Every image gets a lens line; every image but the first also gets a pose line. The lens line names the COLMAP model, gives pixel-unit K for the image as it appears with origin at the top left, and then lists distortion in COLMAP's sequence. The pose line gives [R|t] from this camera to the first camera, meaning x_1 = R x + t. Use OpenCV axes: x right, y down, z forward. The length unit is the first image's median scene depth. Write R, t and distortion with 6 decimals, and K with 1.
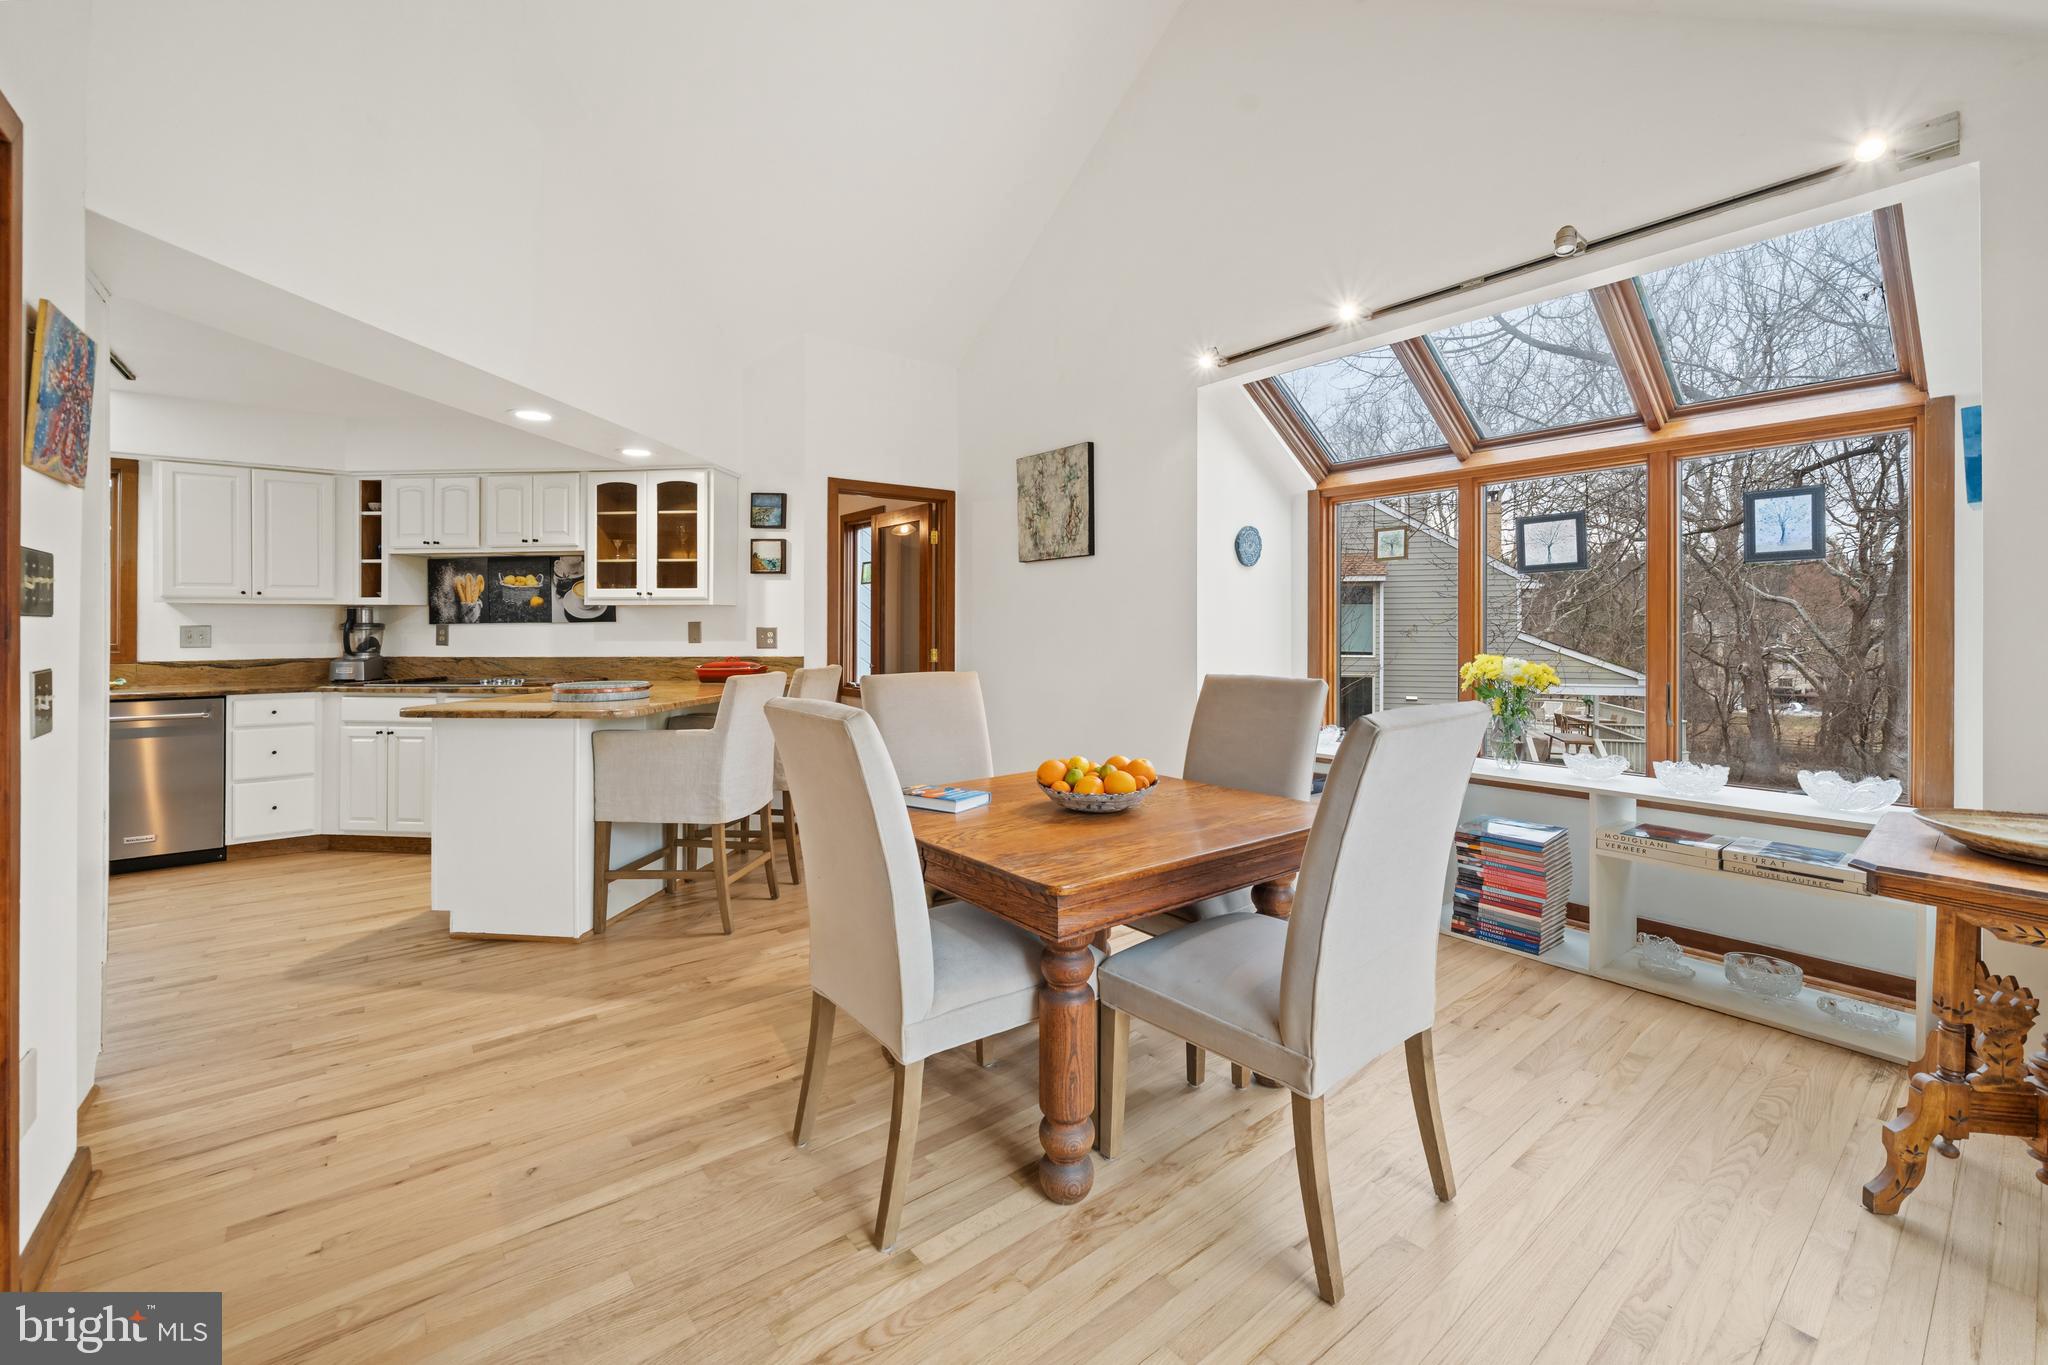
lens RADIAL K [[822.9, 0, 1022.0], [0, 822.9, 630.4], [0, 0, 1]] dist [-0.000772, 0.000074]
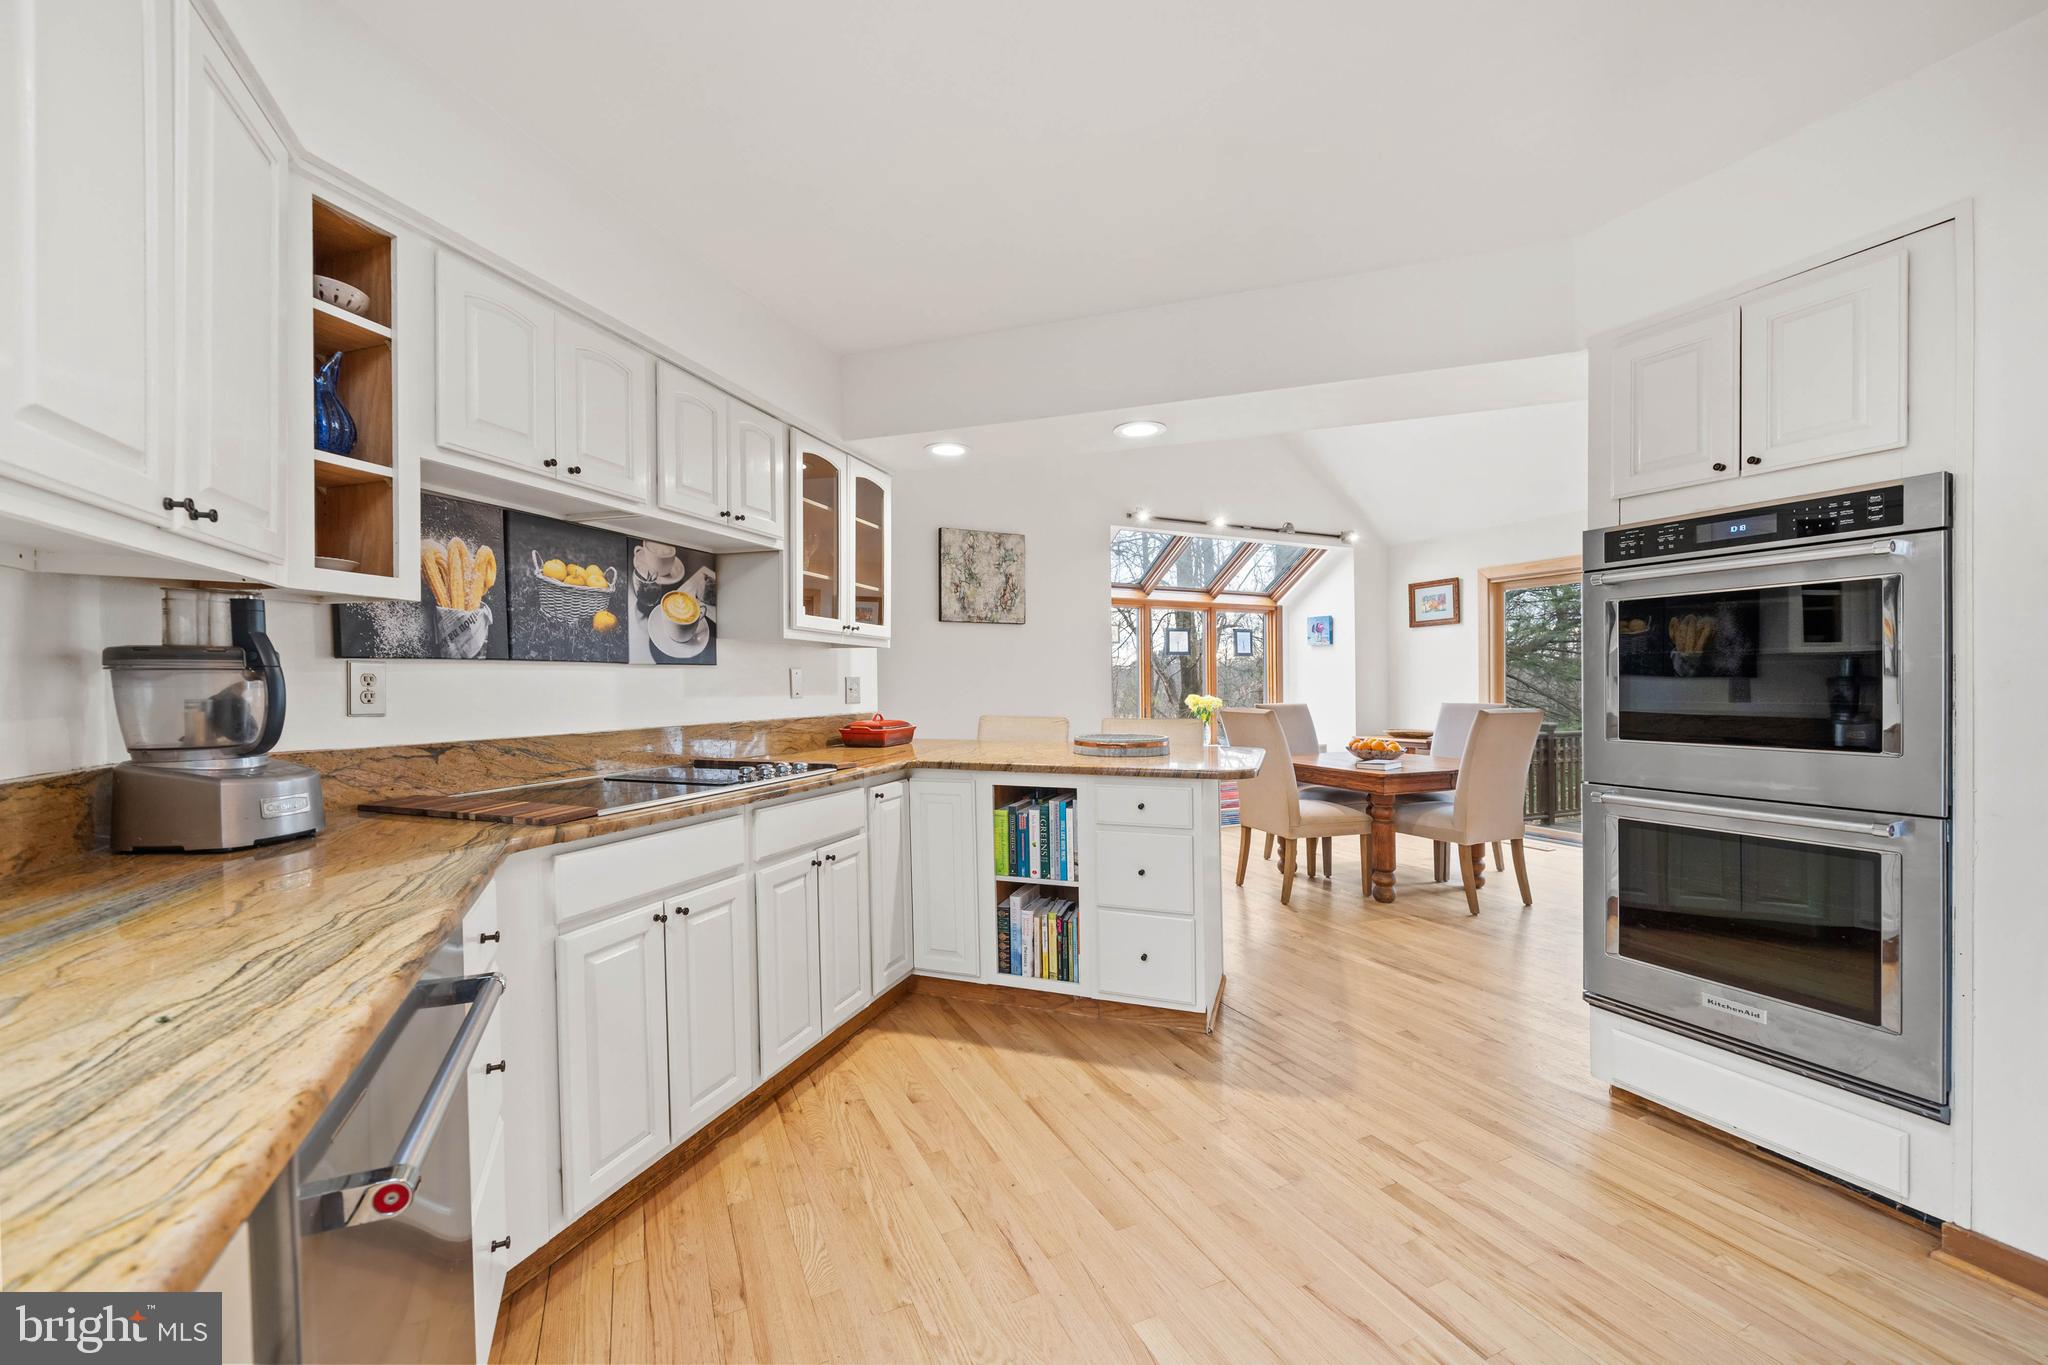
lens RADIAL K [[795.0, 0, 1001.5], [0, 795.0, 691.3], [0, 0, 1]] dist [0.001018, 0.000090]
pose [[0.247824, -0.005415, 0.968790, -1.045600], [0.005405, 0.999977, 0.004207, 0.007400], [-0.968790, 0.004194, 0.247848, 0.676423]]
